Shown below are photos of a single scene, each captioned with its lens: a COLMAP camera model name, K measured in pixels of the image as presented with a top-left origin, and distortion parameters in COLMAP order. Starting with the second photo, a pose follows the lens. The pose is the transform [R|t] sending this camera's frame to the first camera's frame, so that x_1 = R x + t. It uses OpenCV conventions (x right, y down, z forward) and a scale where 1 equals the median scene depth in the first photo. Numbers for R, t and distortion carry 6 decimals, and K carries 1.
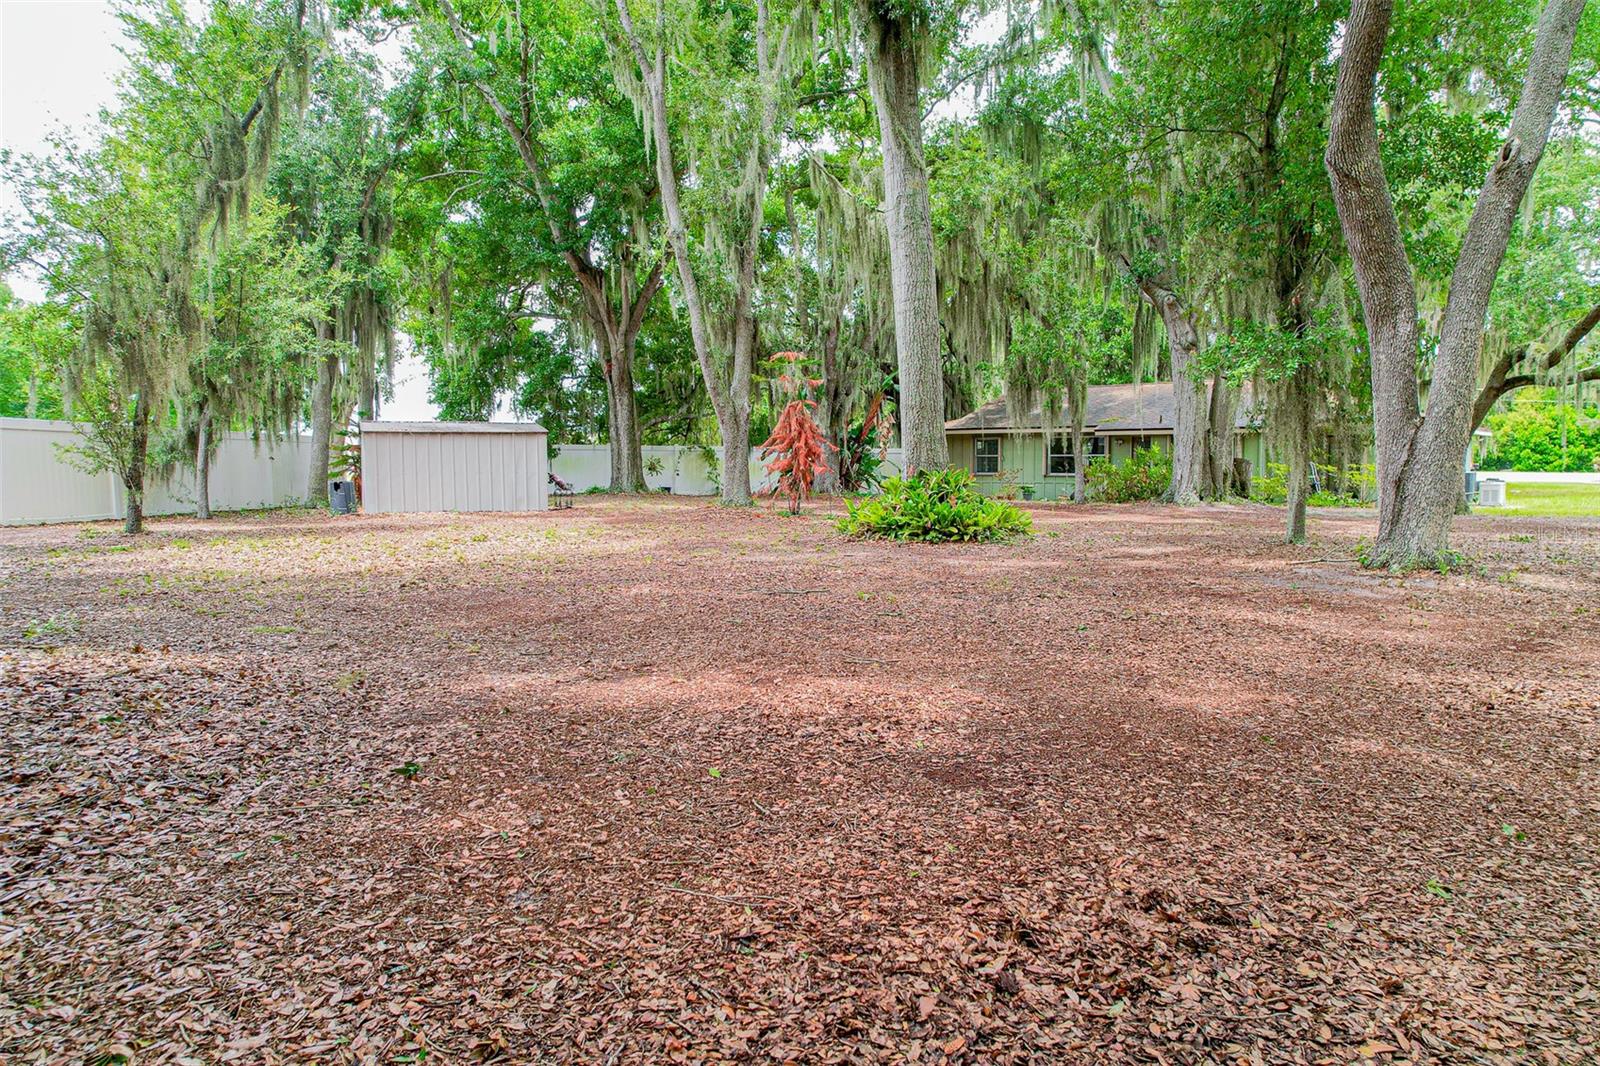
lens RADIAL K [[1053.1, 0, 808.0], [0, 1053.1, 538.5], [0, 0, 1]] dist [-0.030520, 0.003472]
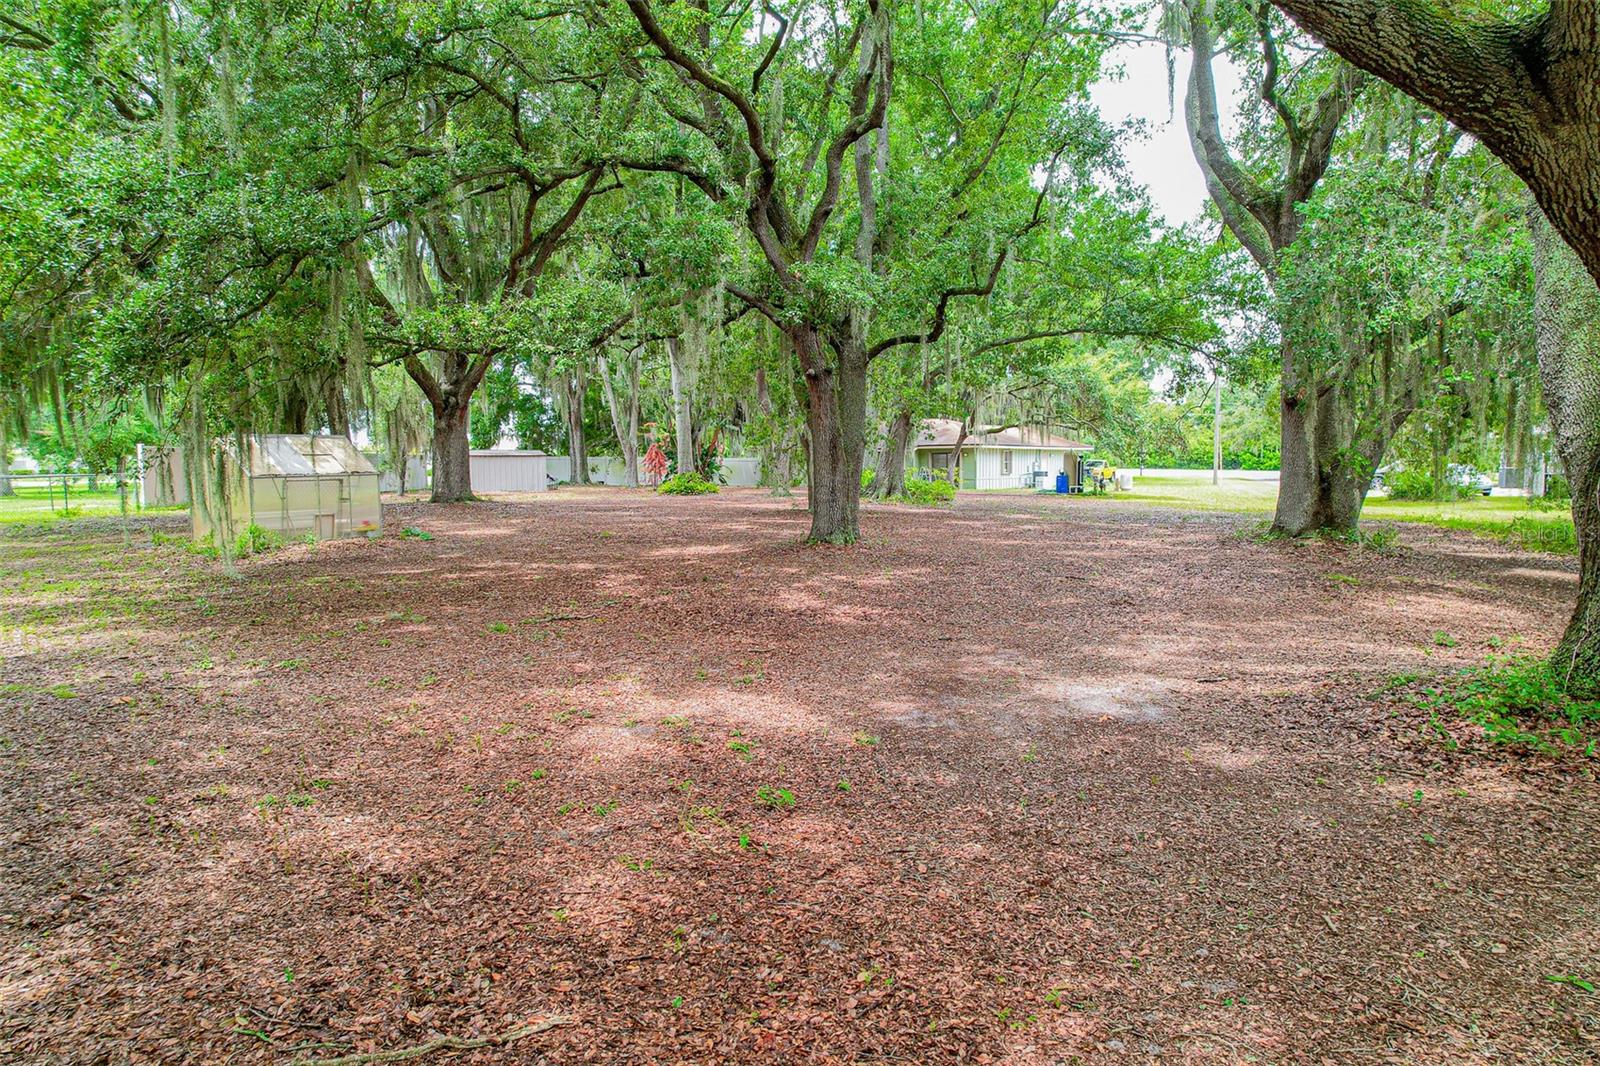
lens RADIAL K [[1053.1, 0, 808.0], [0, 1053.1, 538.5], [0, 0, 1]] dist [-0.030520, 0.003472]
pose [[0.998325, -0.006431, 0.057502, 0.163079], [0.006315, 0.999978, 0.002198, 0.068807], [-0.057515, -0.001831, 0.998343, -1.164455]]
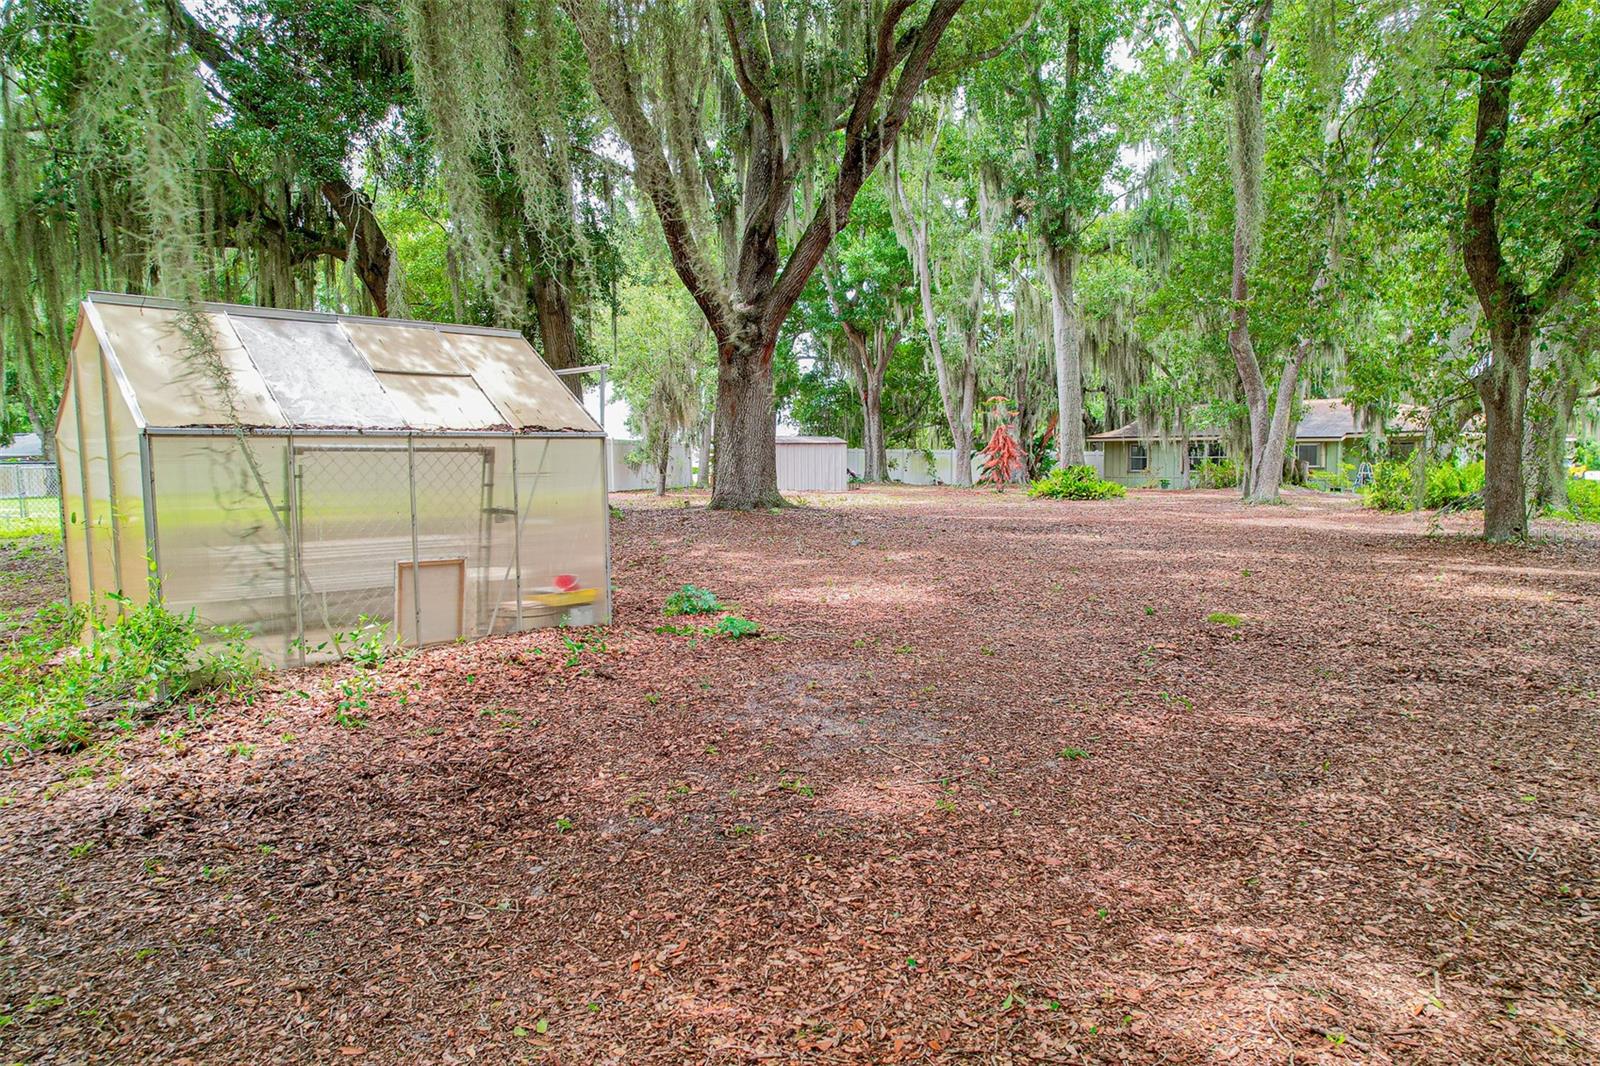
lens RADIAL K [[1053.1, 0, 808.0], [0, 1053.1, 538.5], [0, 0, 1]] dist [-0.030520, 0.003472]
pose [[0.985245, 0.014858, -0.170504, -0.023189], [-0.014754, 0.999889, 0.001875, 0.043621], [0.170513, 0.000668, 0.985355, -0.594437]]
